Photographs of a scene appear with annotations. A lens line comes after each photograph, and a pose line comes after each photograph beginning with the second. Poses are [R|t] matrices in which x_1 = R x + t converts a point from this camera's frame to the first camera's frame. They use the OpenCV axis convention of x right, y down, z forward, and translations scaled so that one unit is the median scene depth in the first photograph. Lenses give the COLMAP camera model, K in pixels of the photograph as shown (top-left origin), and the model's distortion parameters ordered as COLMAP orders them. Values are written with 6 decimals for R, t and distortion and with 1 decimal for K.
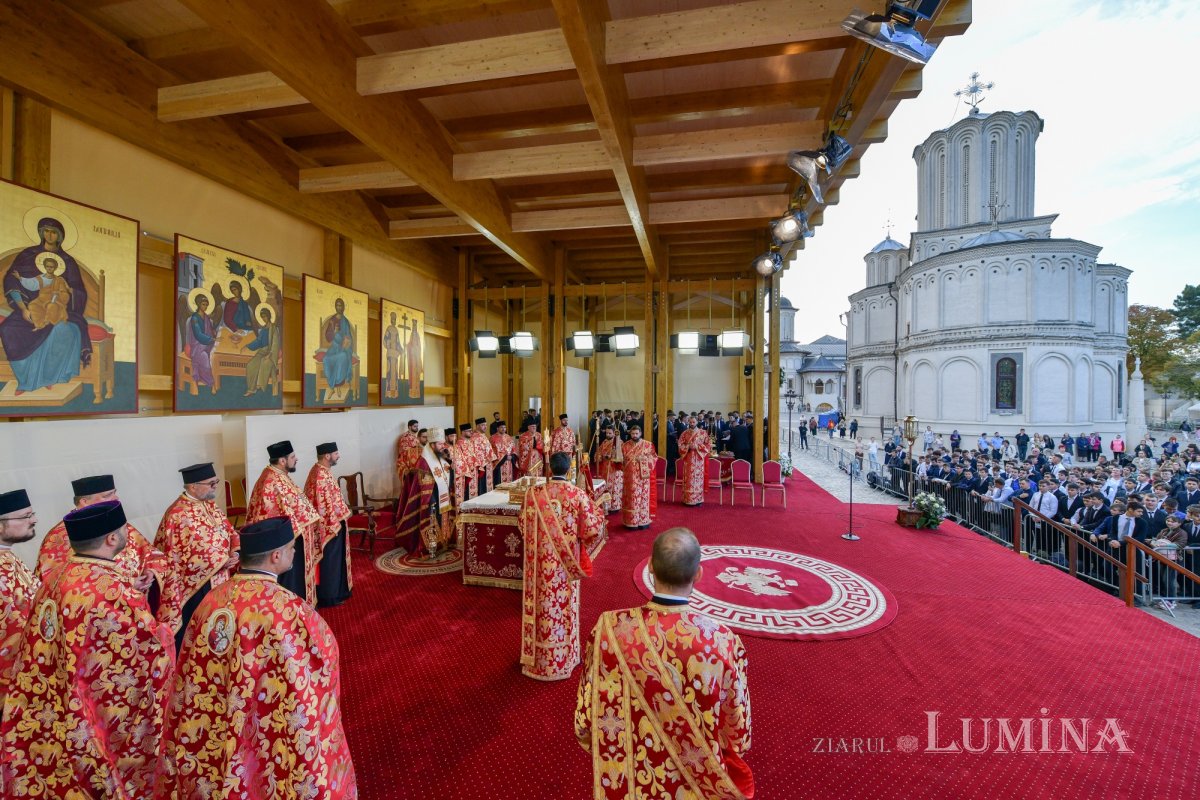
lens RADIAL K [[477.8, 0, 610.4], [0, 477.8, 400.7], [0, 0, 1]] dist [-0.003116, -0.000718]
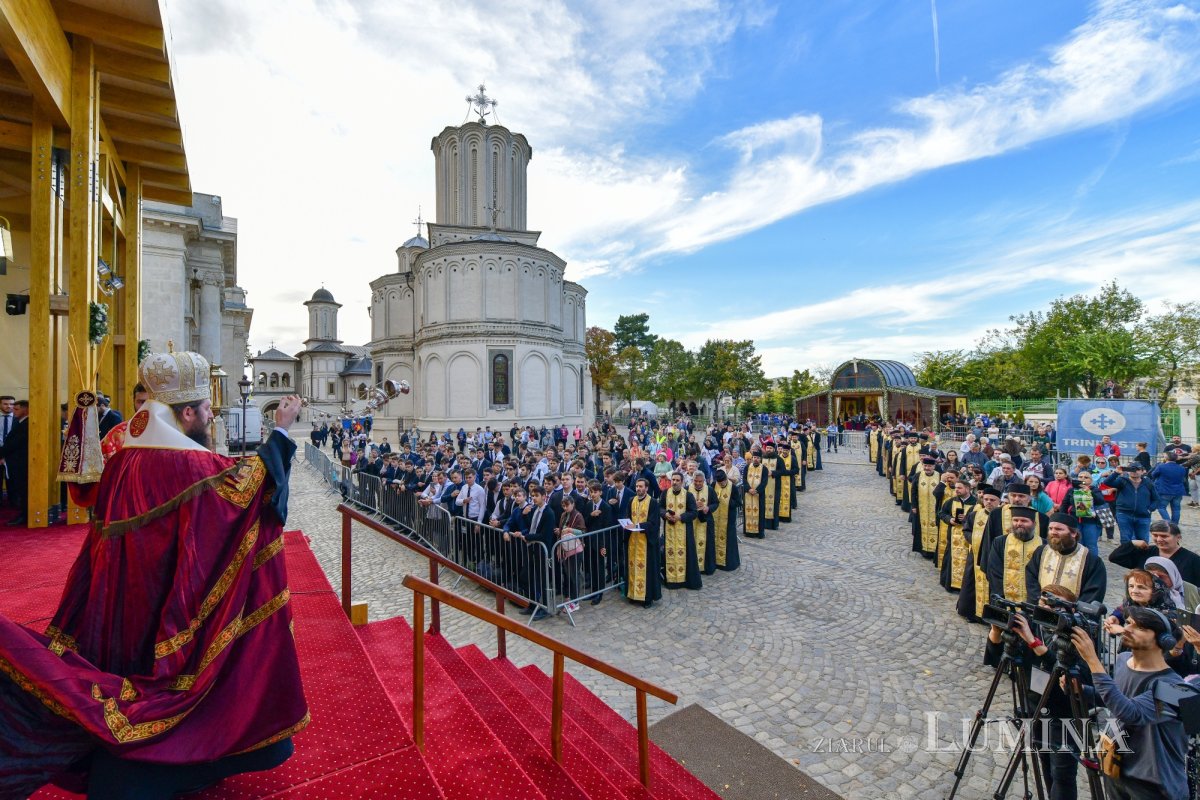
lens RADIAL K [[525.2, 0, 565.9], [0, 525.2, 396.4], [0, 0, 1]] dist [-0.007348, -0.000766]
pose [[0.717962, 0.000681, 0.696082, 0.125037], [0.015566, 0.999734, -0.017033, 0.018893], [-0.695909, 0.023065, 0.717760, 0.081359]]
